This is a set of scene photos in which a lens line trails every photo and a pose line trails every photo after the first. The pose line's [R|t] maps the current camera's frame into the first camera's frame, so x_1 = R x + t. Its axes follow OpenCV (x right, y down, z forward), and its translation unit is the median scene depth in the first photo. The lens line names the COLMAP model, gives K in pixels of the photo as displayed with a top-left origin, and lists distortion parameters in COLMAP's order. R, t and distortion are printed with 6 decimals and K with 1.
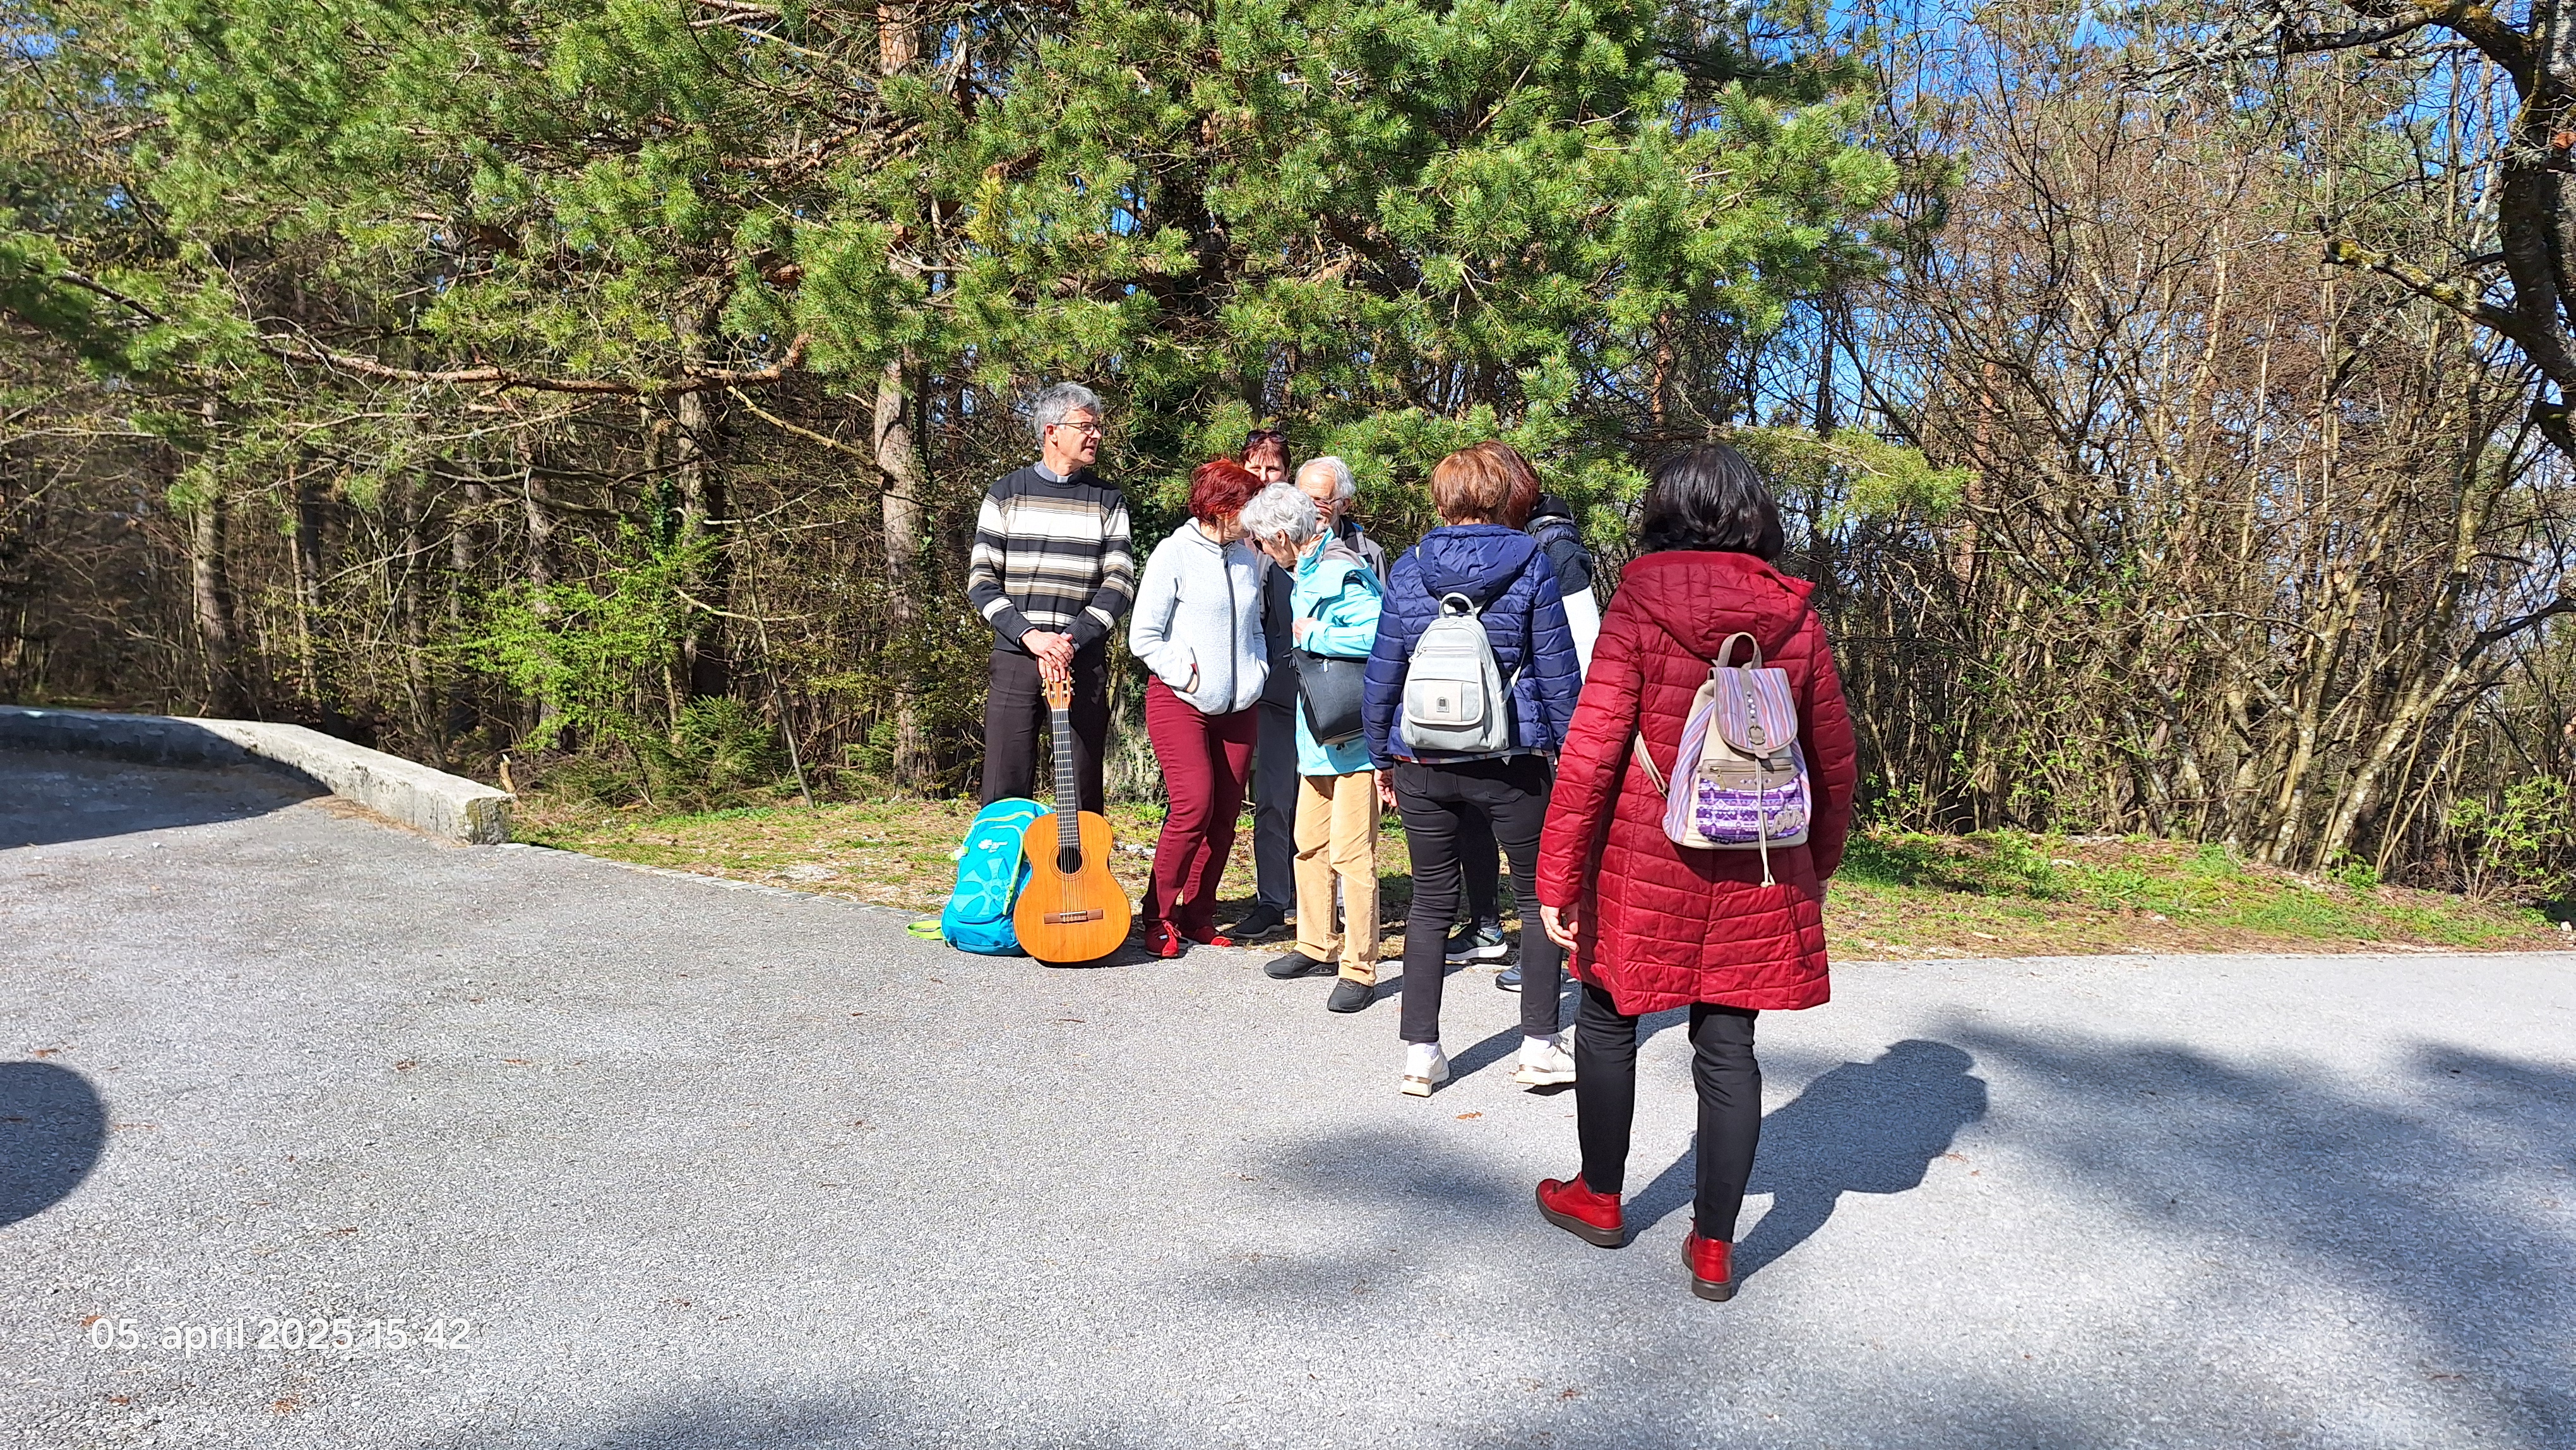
lens RADIAL K [[1791.8, 0, 1292.3], [0, 1791.8, 715.0], [0, 0, 1]] dist [0.070107, -0.064634]
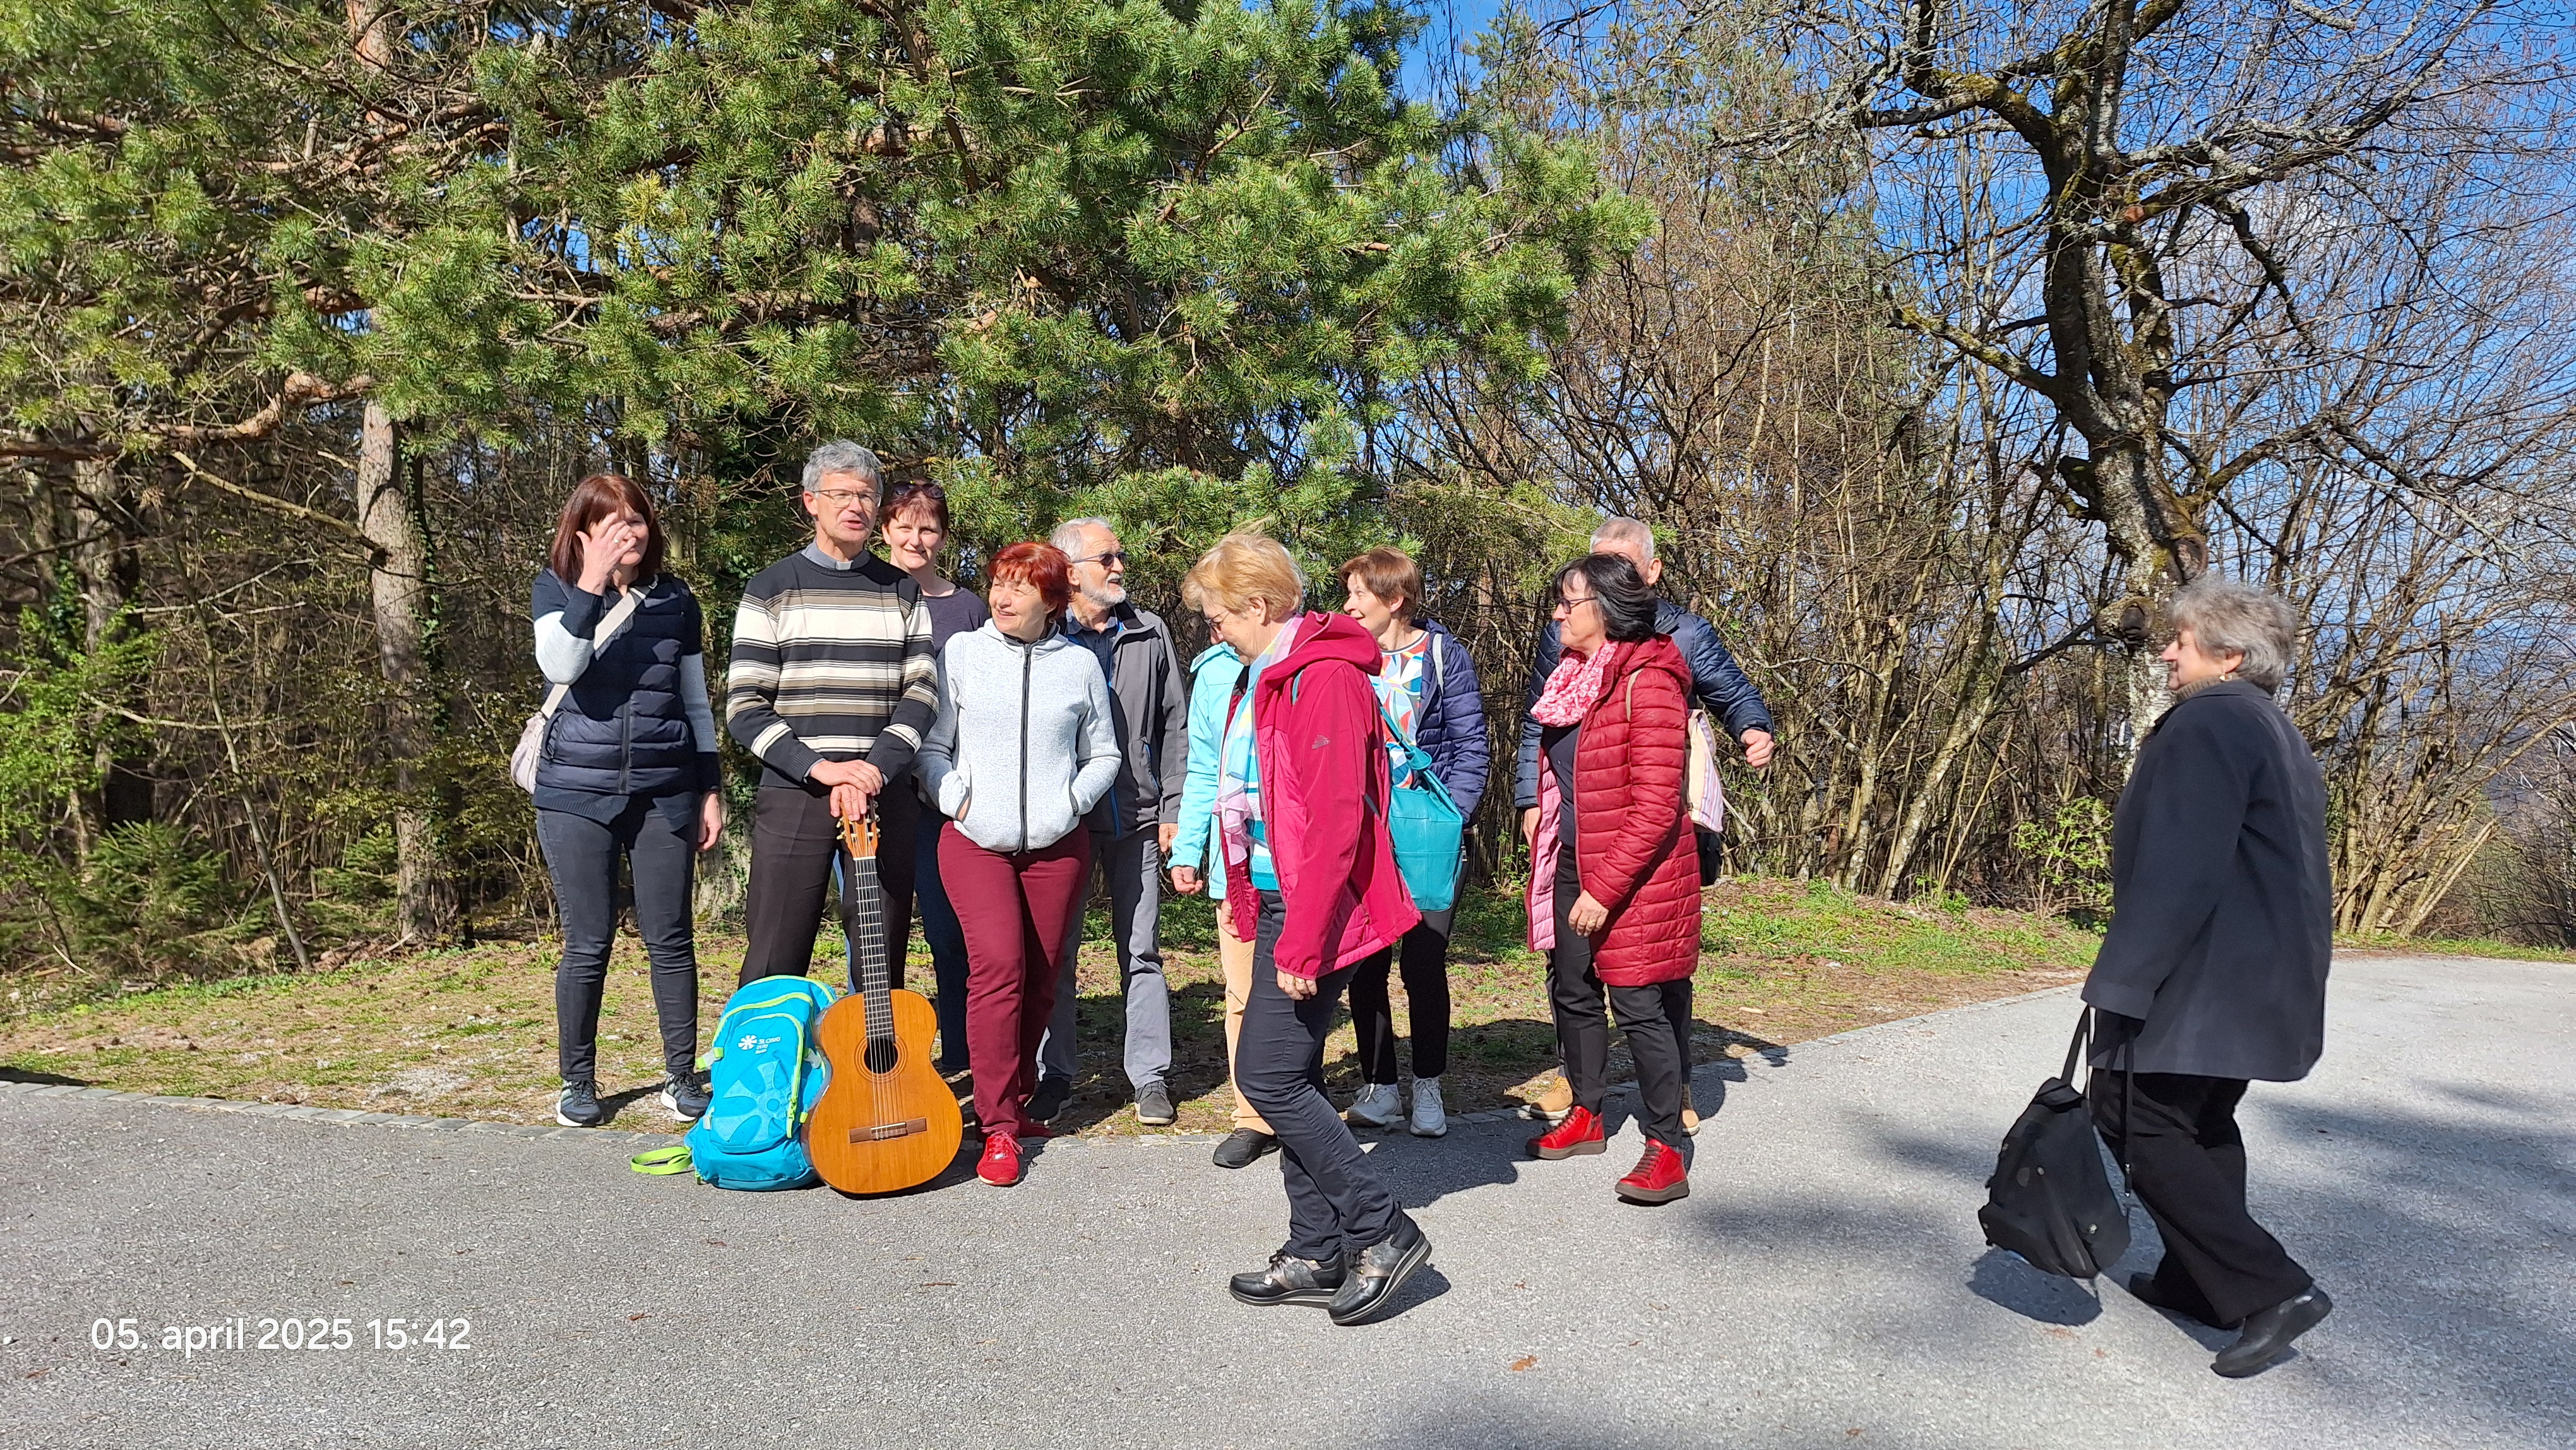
lens RADIAL K [[1809.8, 0, 1301.2], [0, 1809.8, 720.8], [0, 0, 1]] dist [0.062355, -0.087157]
pose [[0.958777, -0.046362, 0.280353, -0.117911], [0.054276, 0.998315, -0.020528, -0.027078], [-0.278929, 0.034898, 0.959677, 0.143122]]
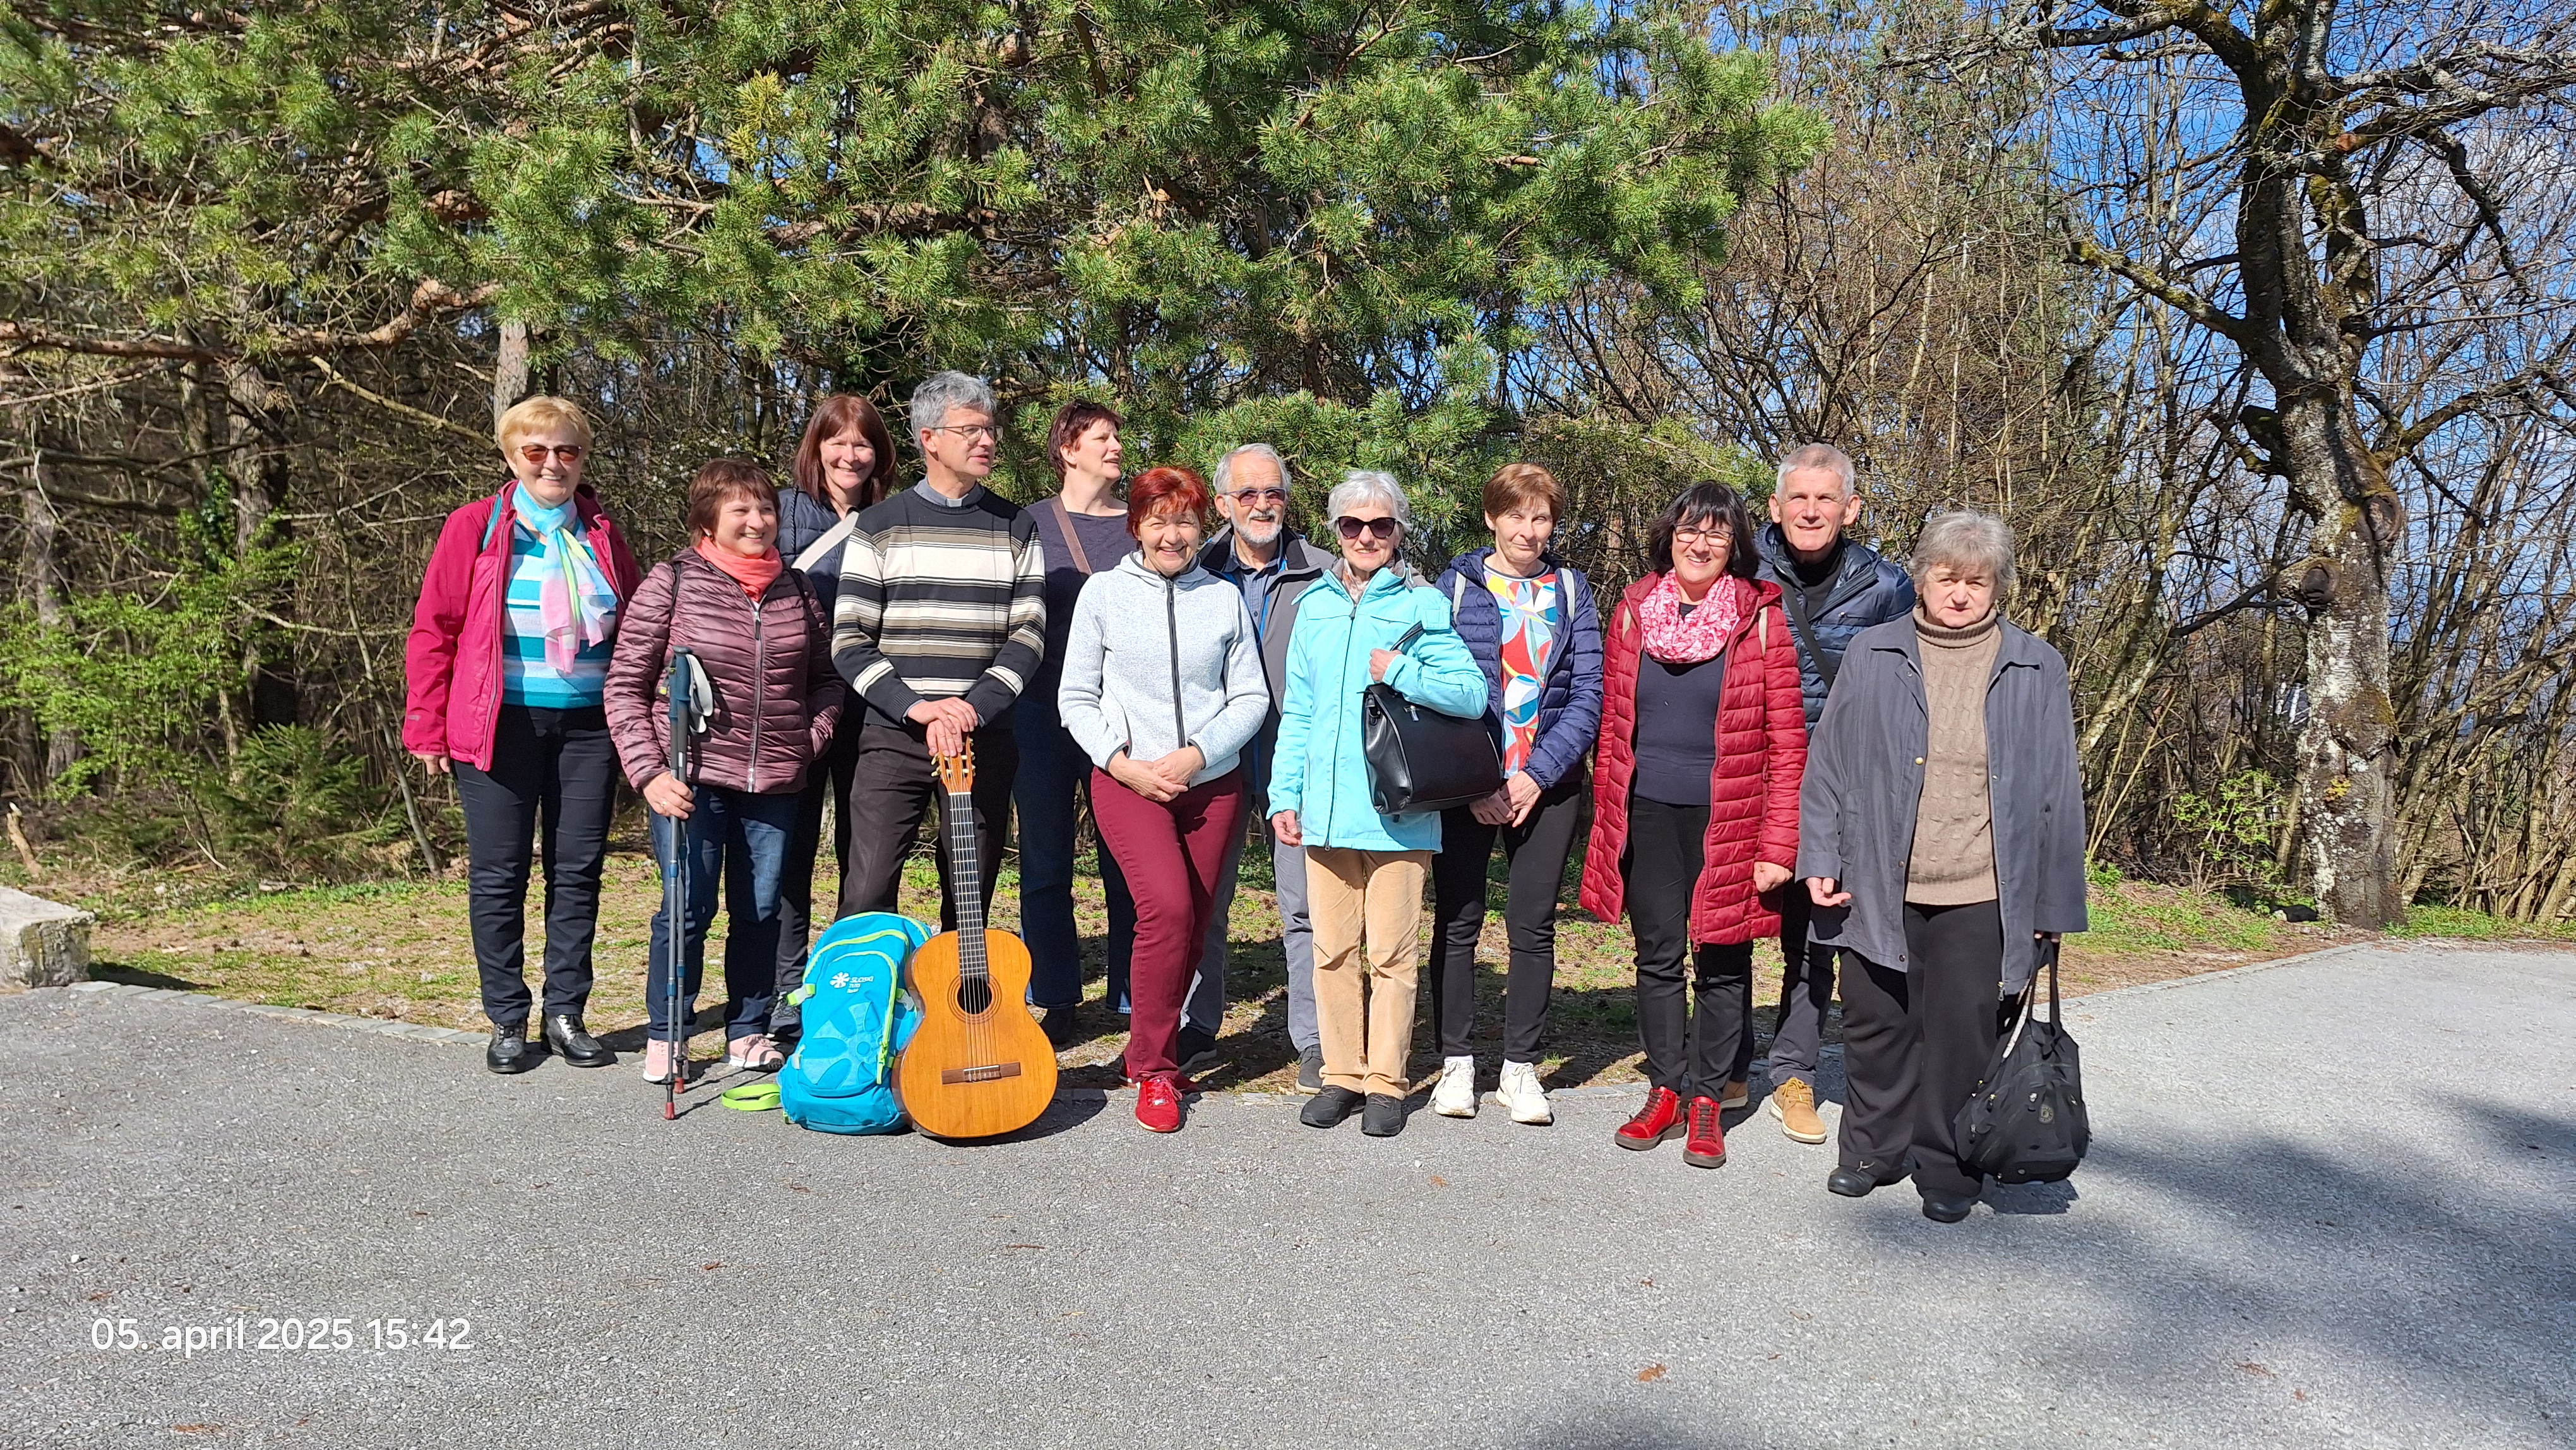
lens RADIAL K [[1816.6, 0, 1288.0], [0, 1816.6, 725.0], [0, 0, 1]] dist [0.043910, -0.054500]
pose [[0.977619, -0.023232, 0.209097, -0.109512], [0.021034, 0.999698, 0.012729, -0.028274], [-0.209330, -0.008046, 0.977812, 0.180685]]
